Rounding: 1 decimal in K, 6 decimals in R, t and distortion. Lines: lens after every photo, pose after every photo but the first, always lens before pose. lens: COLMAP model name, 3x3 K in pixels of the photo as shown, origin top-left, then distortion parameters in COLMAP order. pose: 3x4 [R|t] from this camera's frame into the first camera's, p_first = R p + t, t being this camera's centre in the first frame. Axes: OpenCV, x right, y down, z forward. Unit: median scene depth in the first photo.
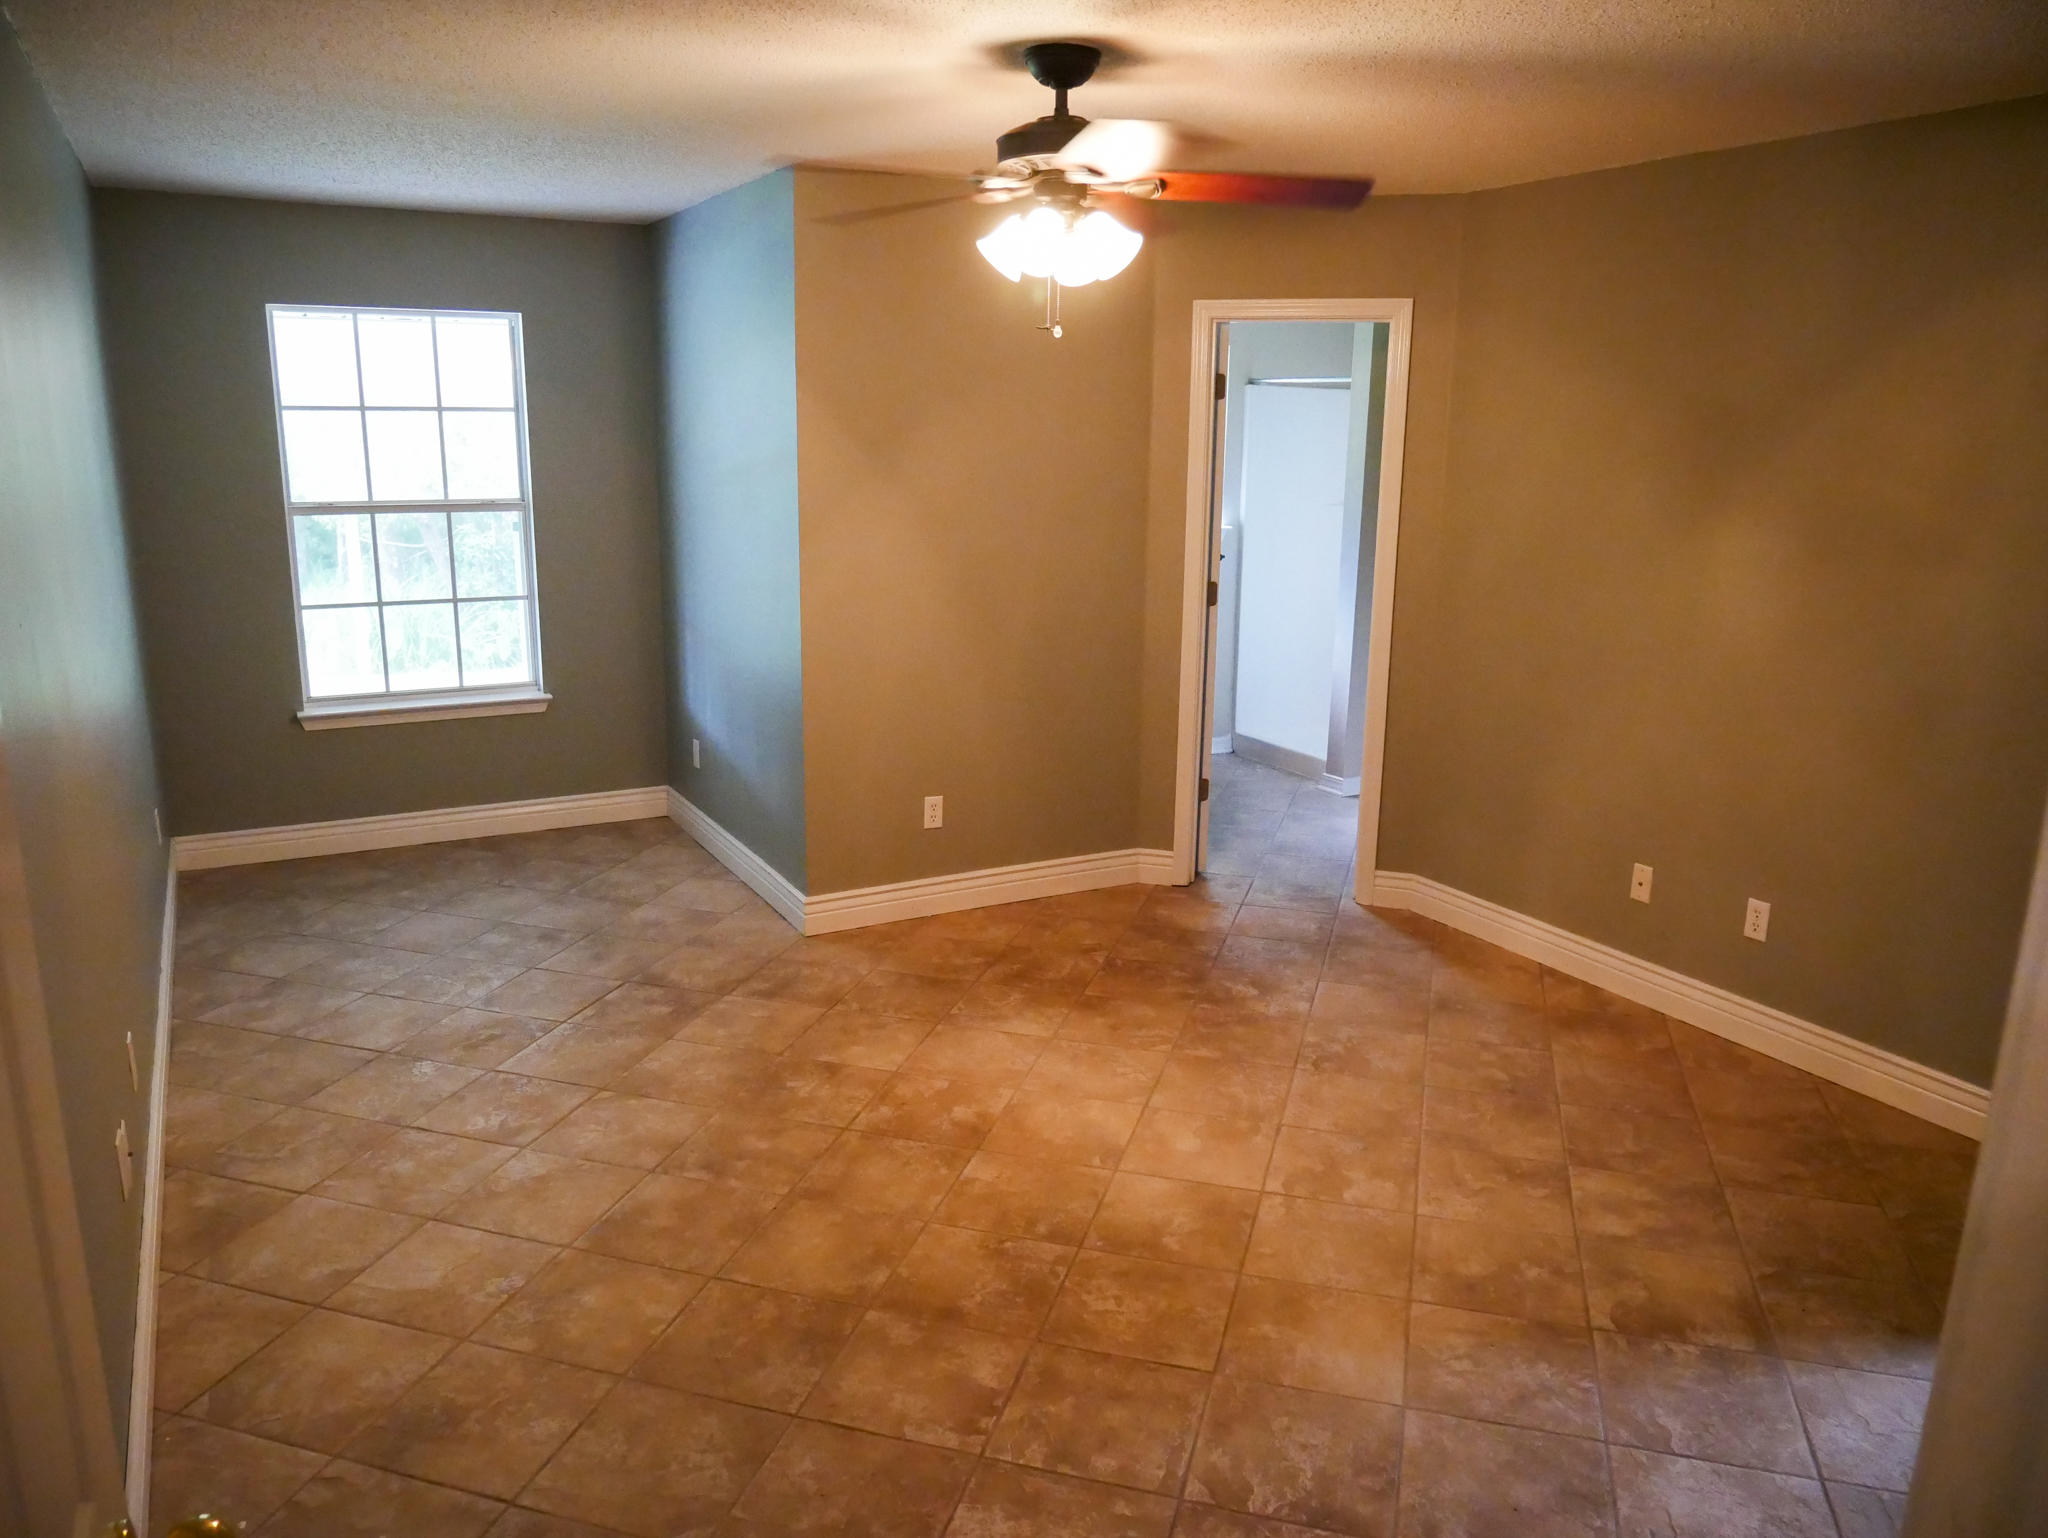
lens RADIAL K [[1450.6, 0, 1021.4], [0, 1450.6, 763.5], [0, 0, 1]] dist [-0.051816, 0.017790]
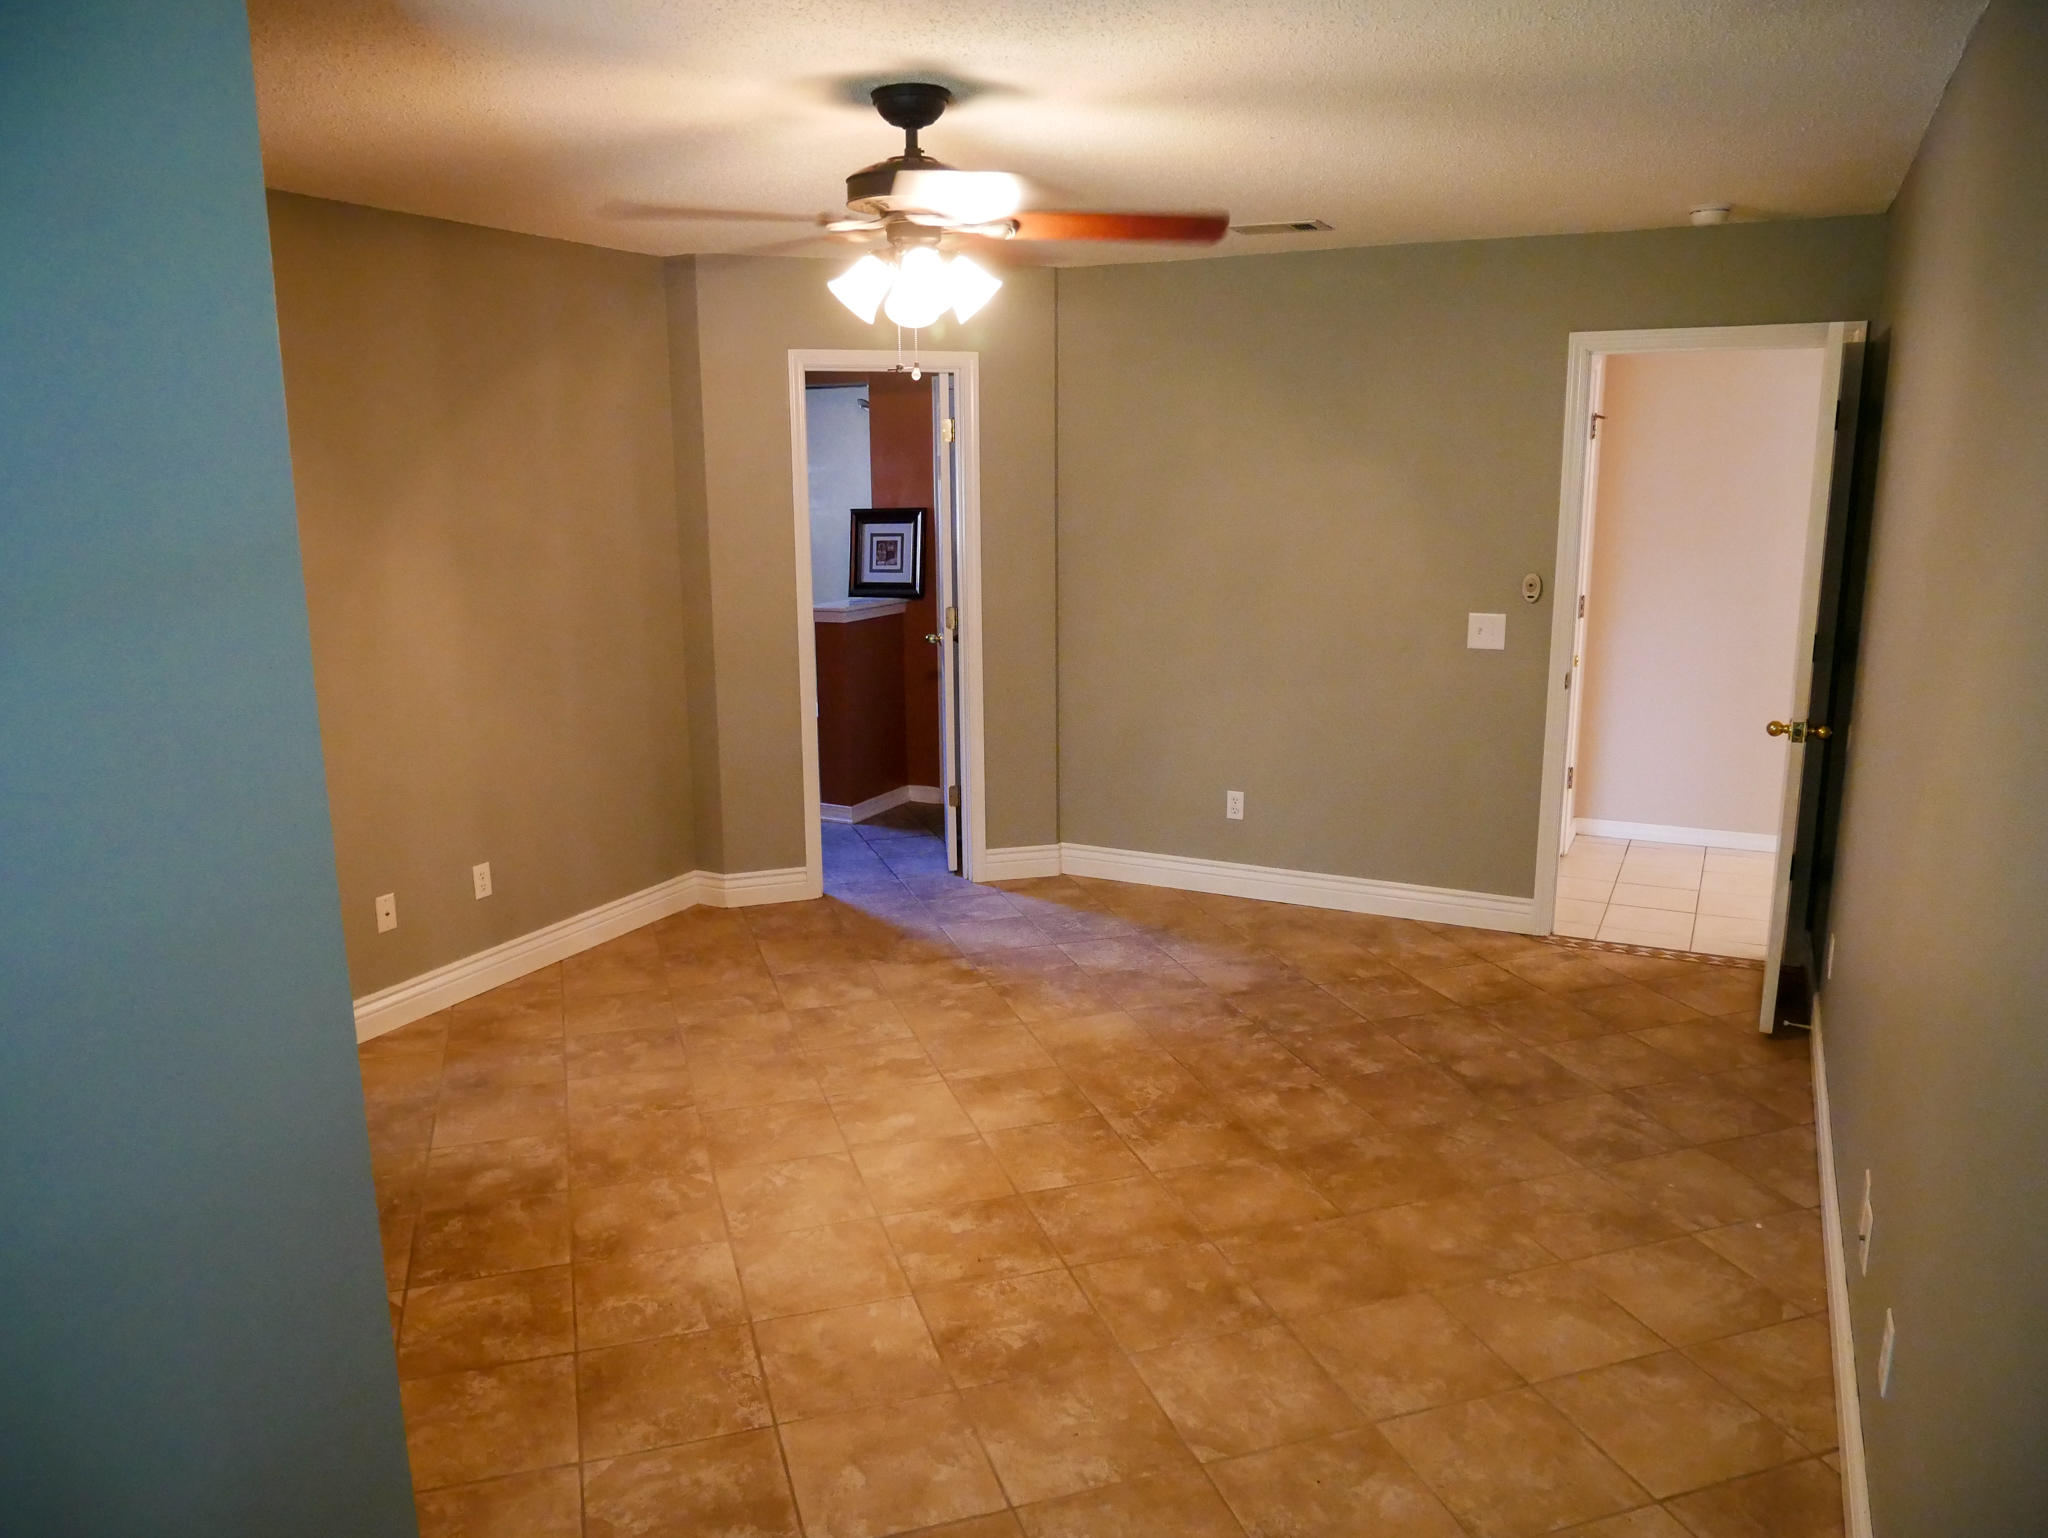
lens RADIAL K [[1450.6, 0, 1023.4], [0, 1450.6, 772.1], [0, 0, 1]] dist [-0.051816, 0.017790]
pose [[-0.563019, -0.180740, 0.806439, -0.867577], [0.187773, 0.922297, 0.337801, -0.372961], [-0.804830, 0.341615, -0.485332, 1.533780]]
